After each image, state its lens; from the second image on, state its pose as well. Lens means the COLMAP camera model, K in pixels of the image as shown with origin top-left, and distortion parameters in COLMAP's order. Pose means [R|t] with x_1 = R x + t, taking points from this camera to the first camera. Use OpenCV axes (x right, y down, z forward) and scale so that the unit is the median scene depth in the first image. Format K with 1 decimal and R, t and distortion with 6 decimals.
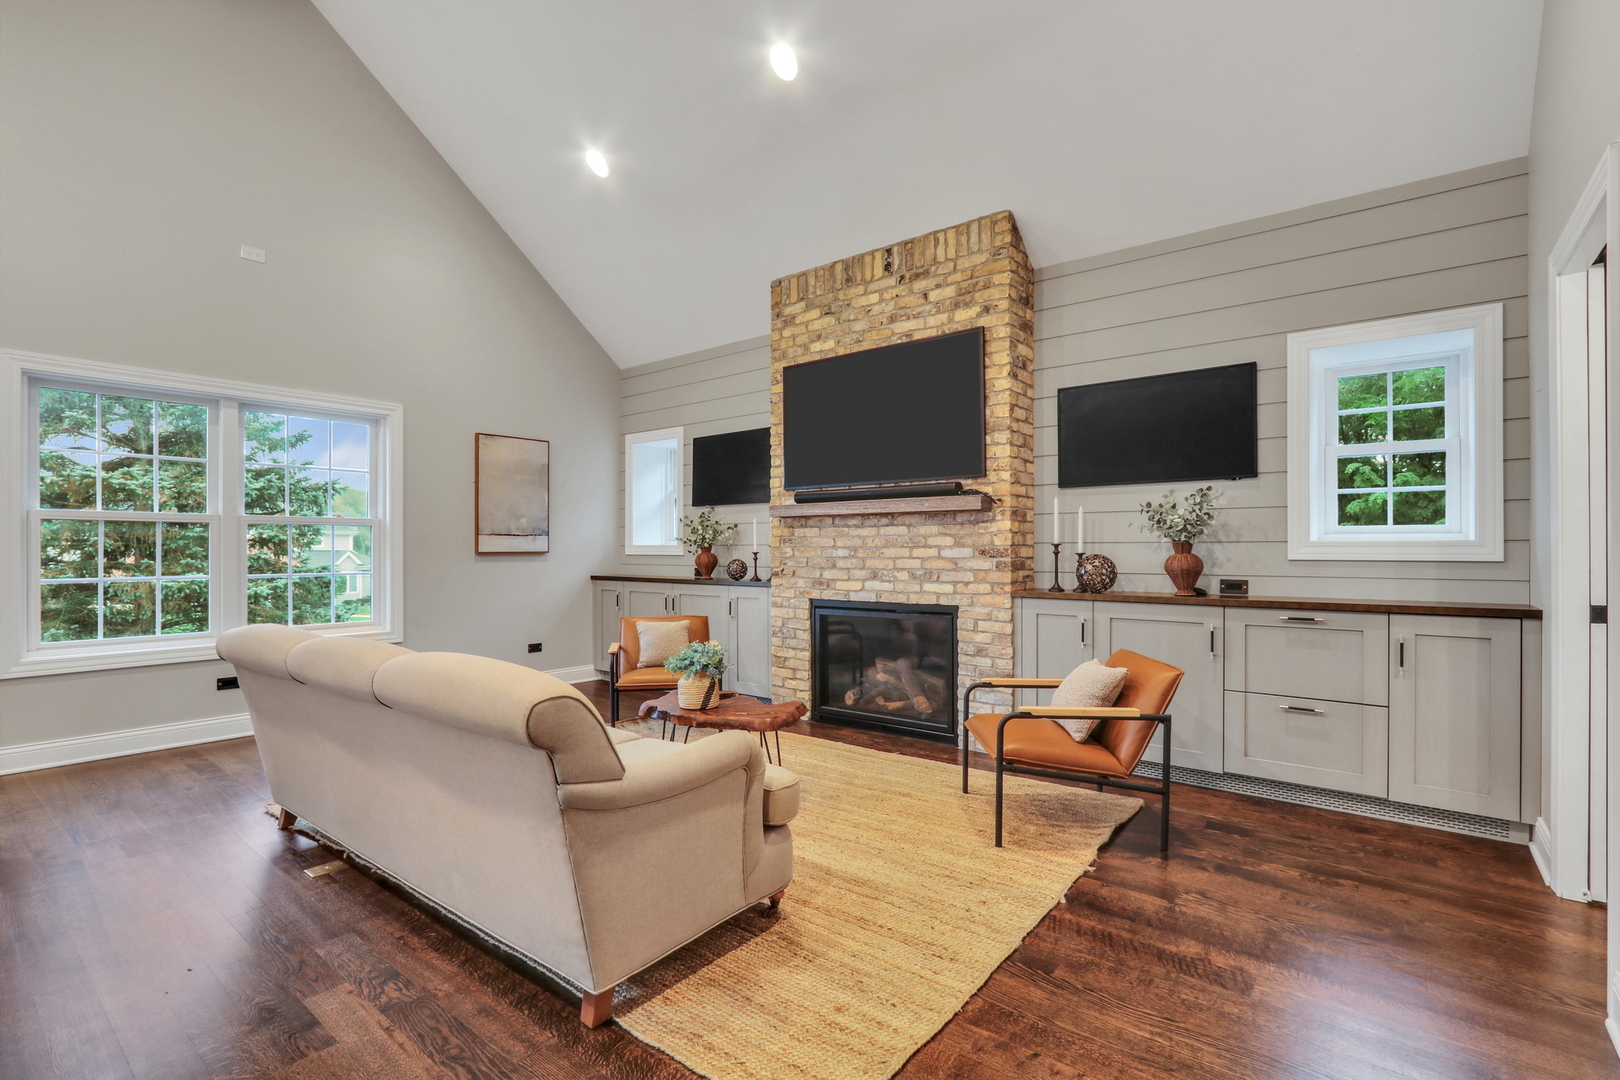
lens RADIAL K [[751.2, 0, 819.1], [0, 751.2, 547.2], [0, 0, 1]] dist [-0.005715, -0.000439]
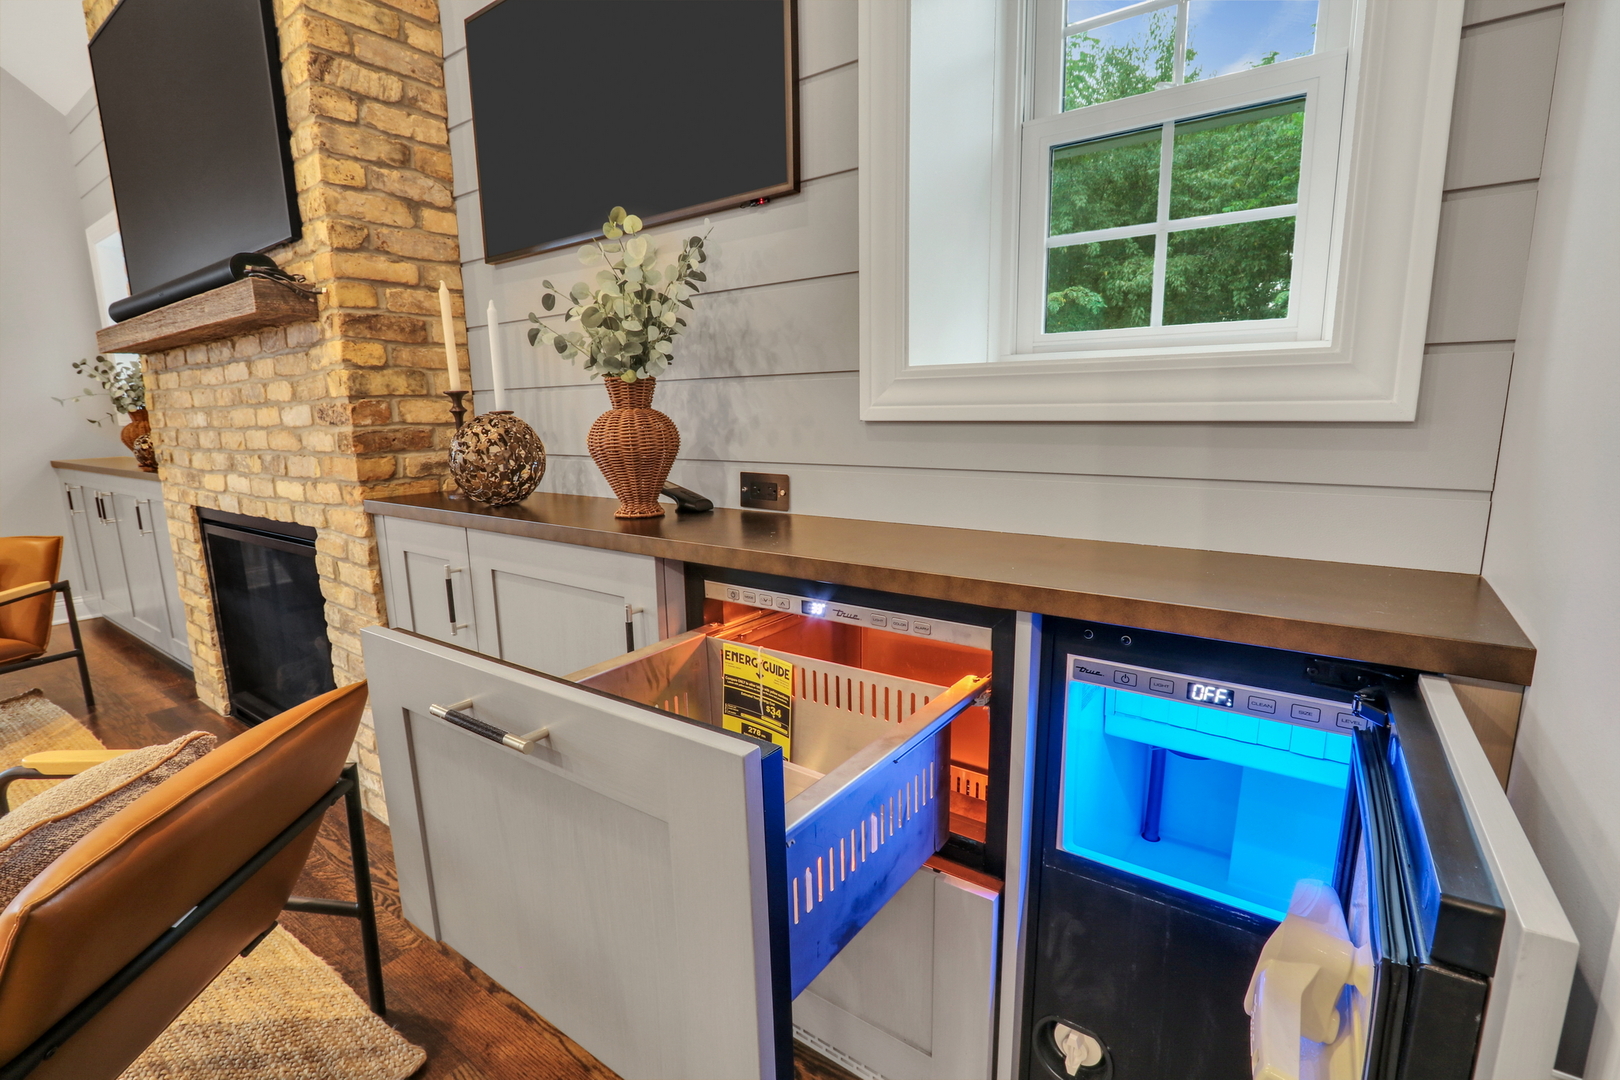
lens RADIAL K [[751.2, 0, 804.9], [0, 751.2, 541.9], [0, 0, 1]] dist [-0.005715, -0.000439]
pose [[0.999446, -0.023934, 0.023137, 0.564128], [0.019291, 0.982849, 0.183401, 0.006238], [-0.027130, -0.182853, 0.982766, 0.599615]]
